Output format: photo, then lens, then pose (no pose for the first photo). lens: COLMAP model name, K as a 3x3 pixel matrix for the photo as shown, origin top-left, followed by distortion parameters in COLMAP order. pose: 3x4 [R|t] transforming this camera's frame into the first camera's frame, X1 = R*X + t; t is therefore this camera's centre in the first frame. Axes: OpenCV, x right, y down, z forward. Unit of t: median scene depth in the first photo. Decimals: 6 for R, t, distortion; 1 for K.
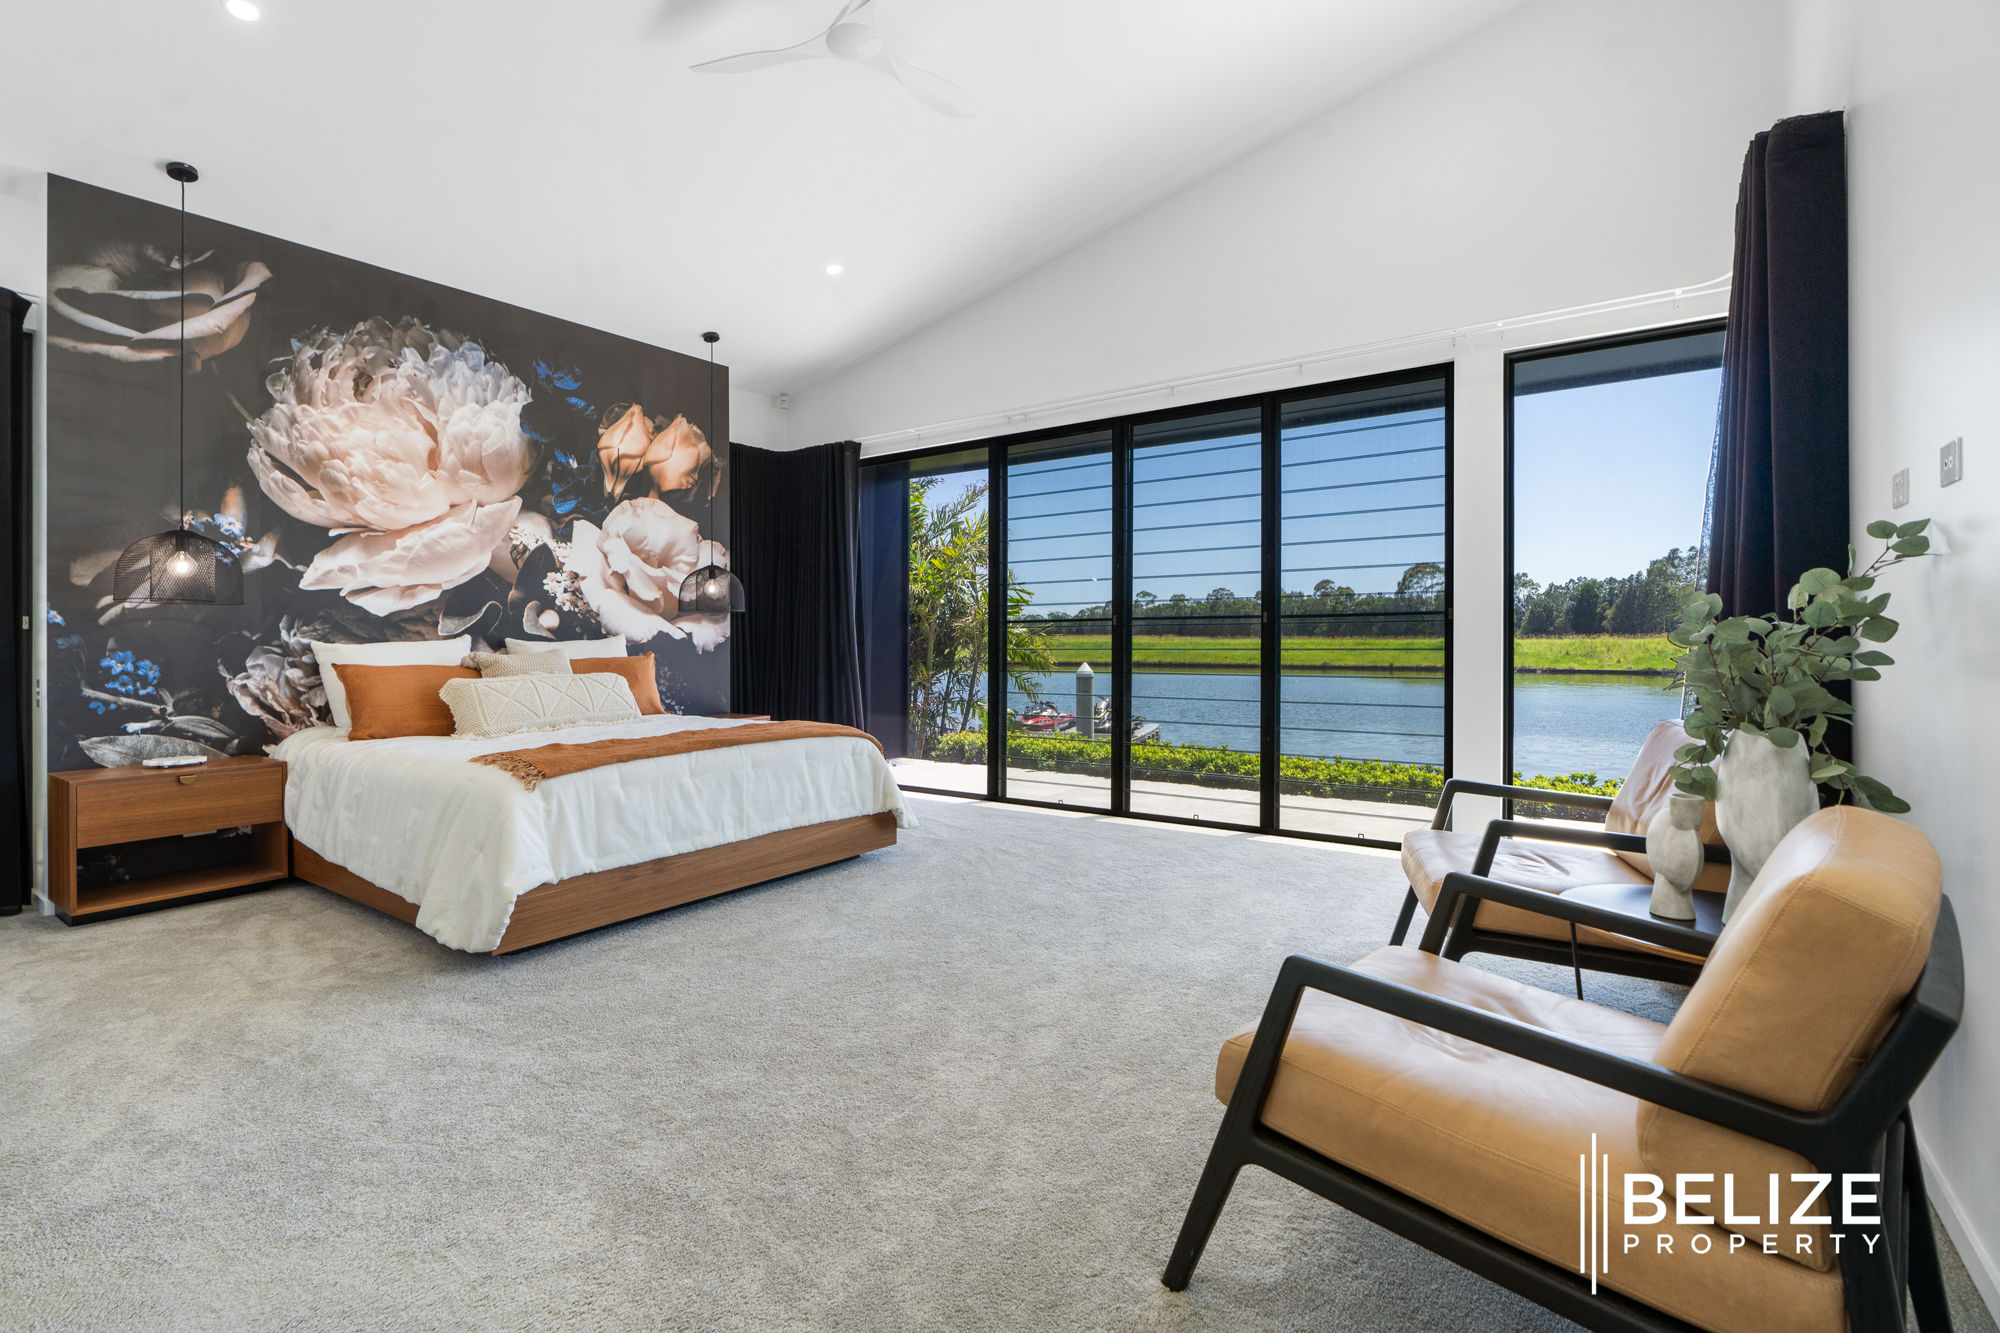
lens RADIAL K [[946.9, 0, 939.1], [0, 946.9, 647.6], [0, 0, 1]] dist [-0.006833, 0.003857]
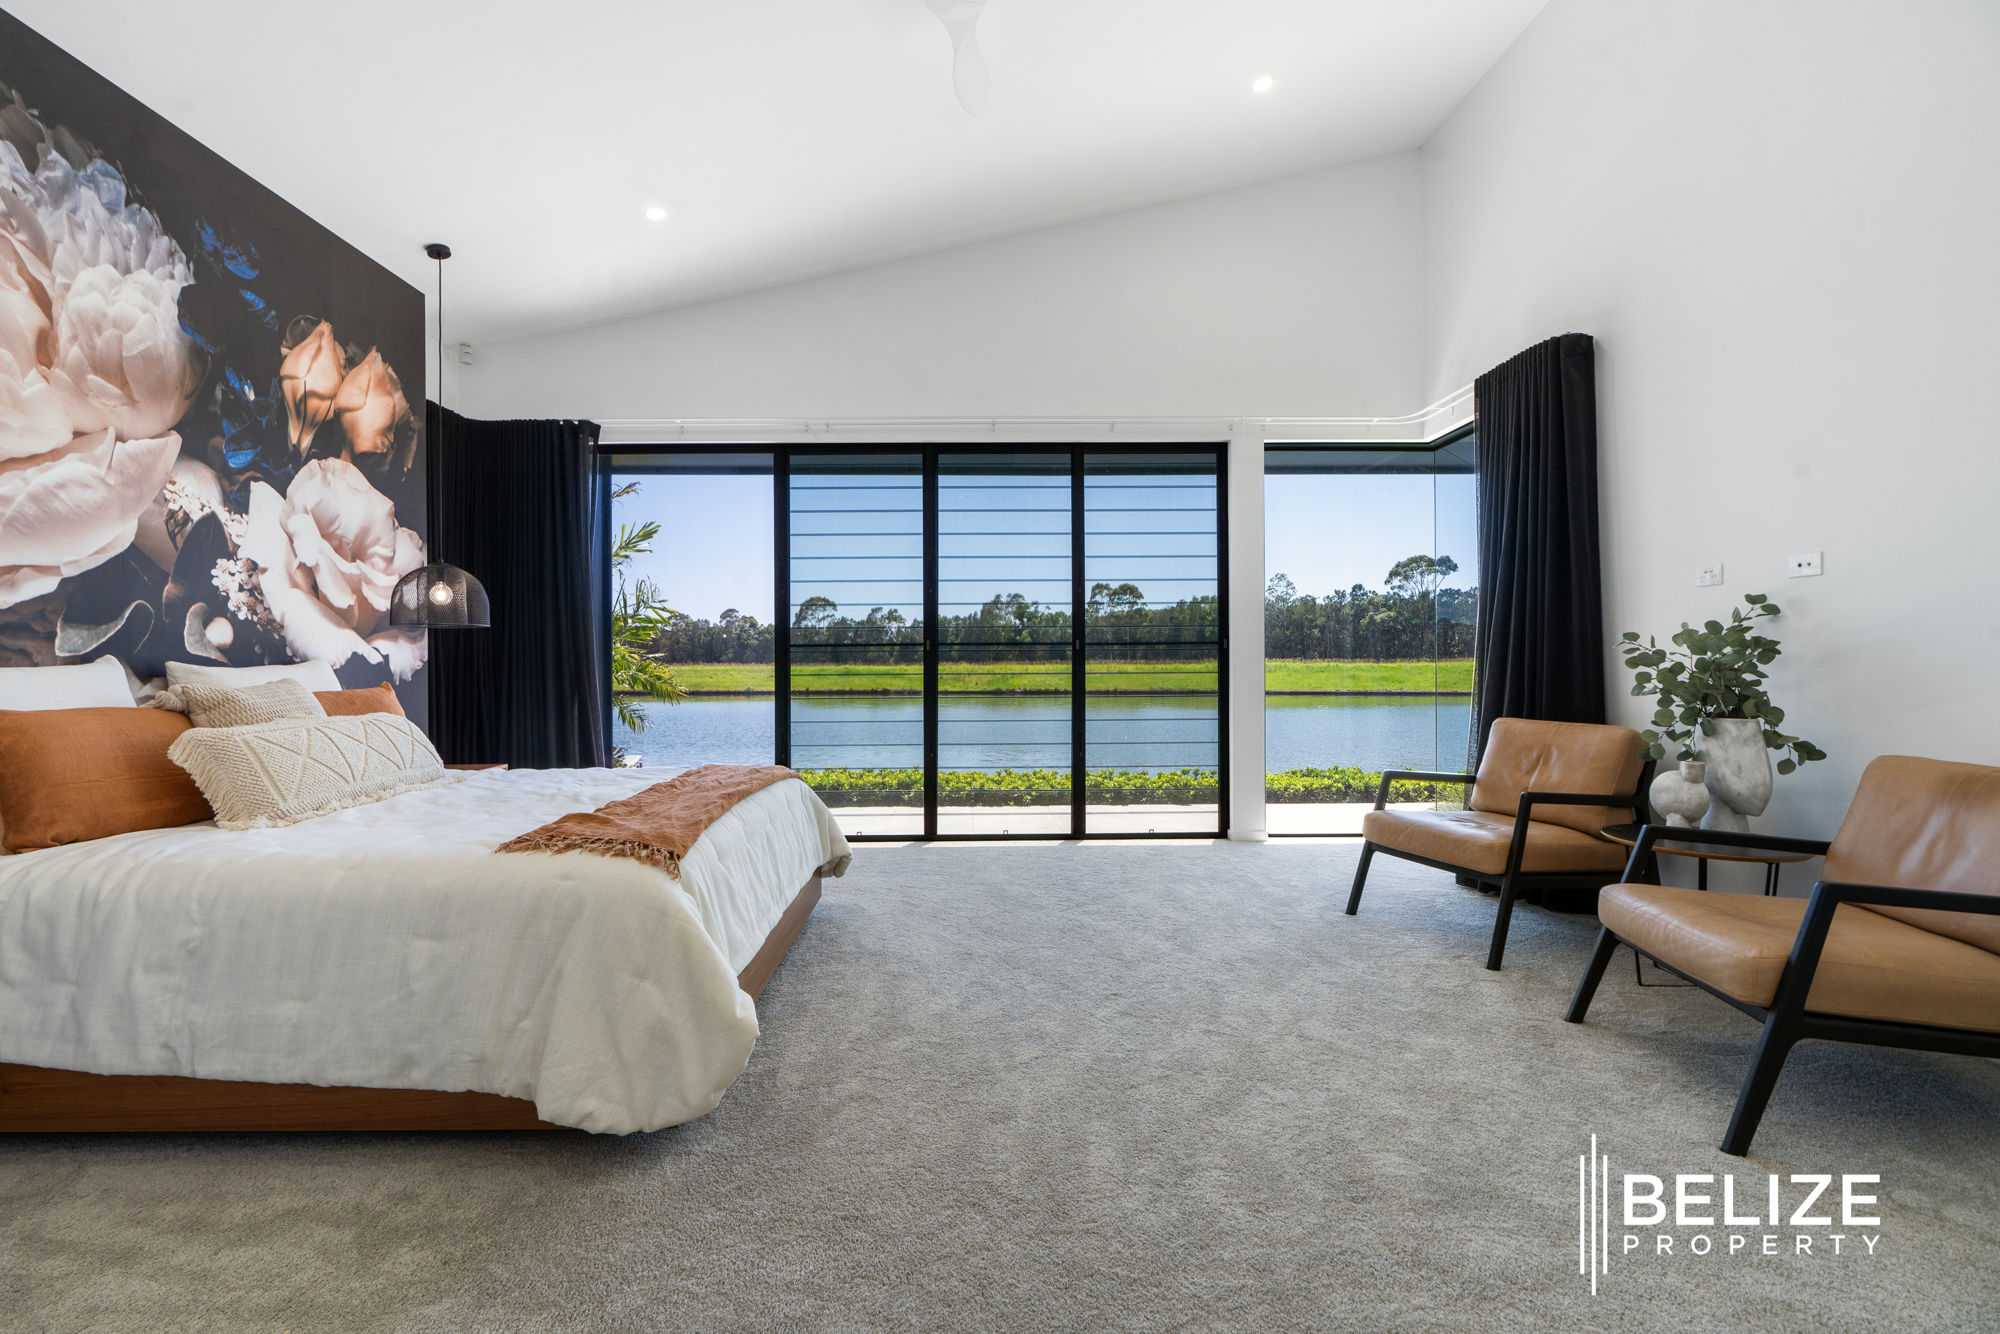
lens RADIAL K [[946.9, 0, 992.4], [0, 946.9, 667.4], [0, 0, 1]] dist [-0.006833, 0.003857]
pose [[0.784383, -0.002070, 0.620273, -0.389716], [0.007005, 0.999960, -0.005522, 0.000811], [-0.620237, 0.008676, 0.784367, 0.176840]]
